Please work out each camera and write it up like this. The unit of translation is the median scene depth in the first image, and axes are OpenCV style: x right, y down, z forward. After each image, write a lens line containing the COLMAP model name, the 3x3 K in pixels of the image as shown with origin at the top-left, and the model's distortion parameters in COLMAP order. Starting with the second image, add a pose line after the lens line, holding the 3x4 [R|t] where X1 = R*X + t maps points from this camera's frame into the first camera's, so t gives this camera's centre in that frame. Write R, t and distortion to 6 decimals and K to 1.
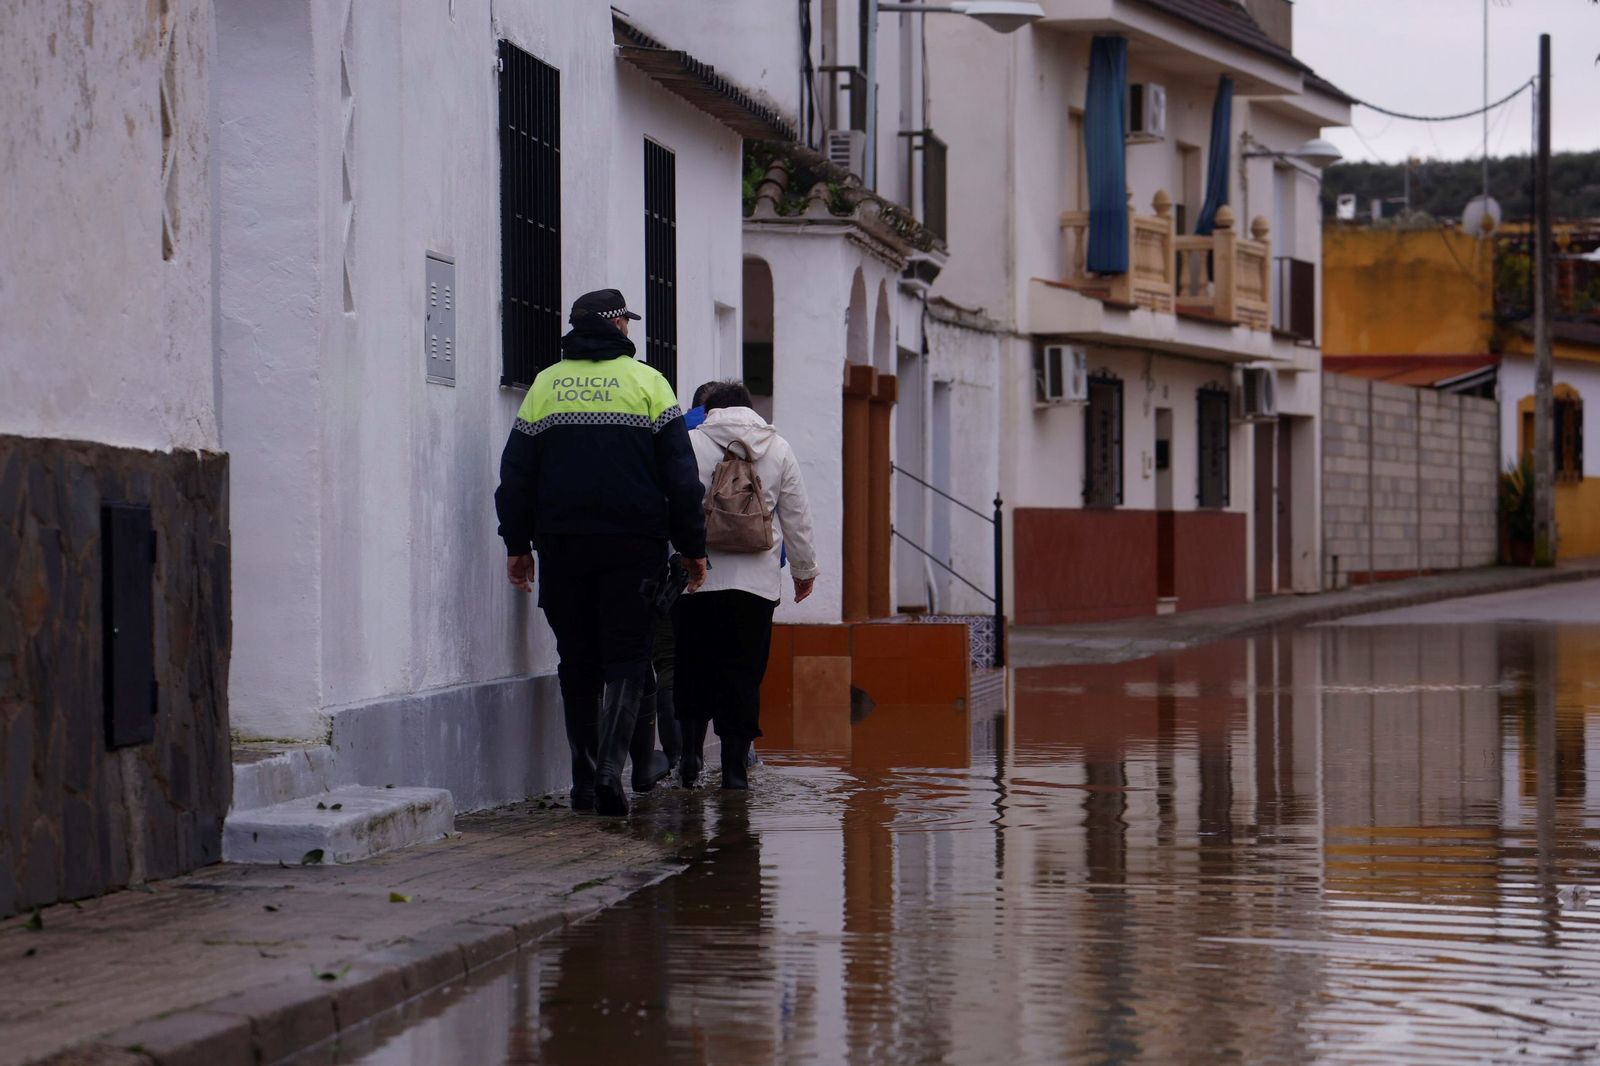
lens RADIAL K [[5518.3, 0, 800.0], [0, 5518.3, 533.0], [0, 0, 1]] dist [0.664002, -0.198277]
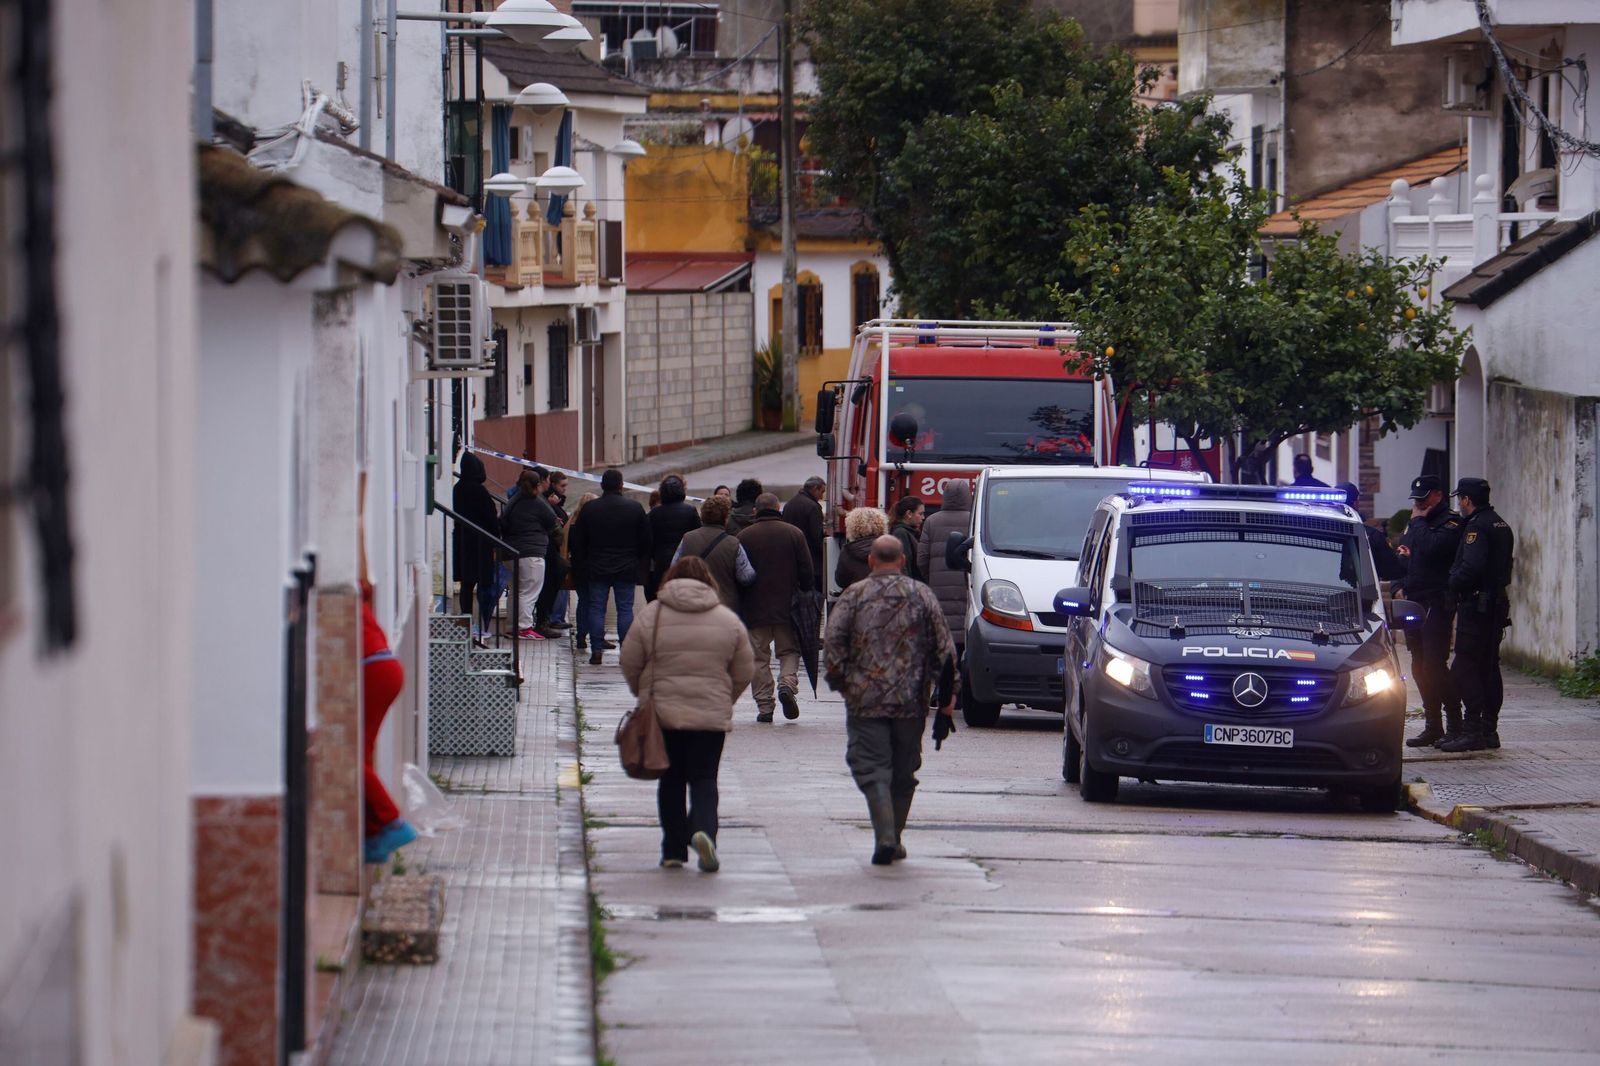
lens RADIAL K [[10436.3, 0, 800.0], [0, 10436.3, 533.0], [0, 0, 1]] dist [3.997634, -14.321484]
pose [[0.991322, -0.004558, 0.131373, -0.189248], [0.000559, 0.999536, 0.030457, -0.047935], [-0.131451, -0.030120, 0.990865, -1.452434]]
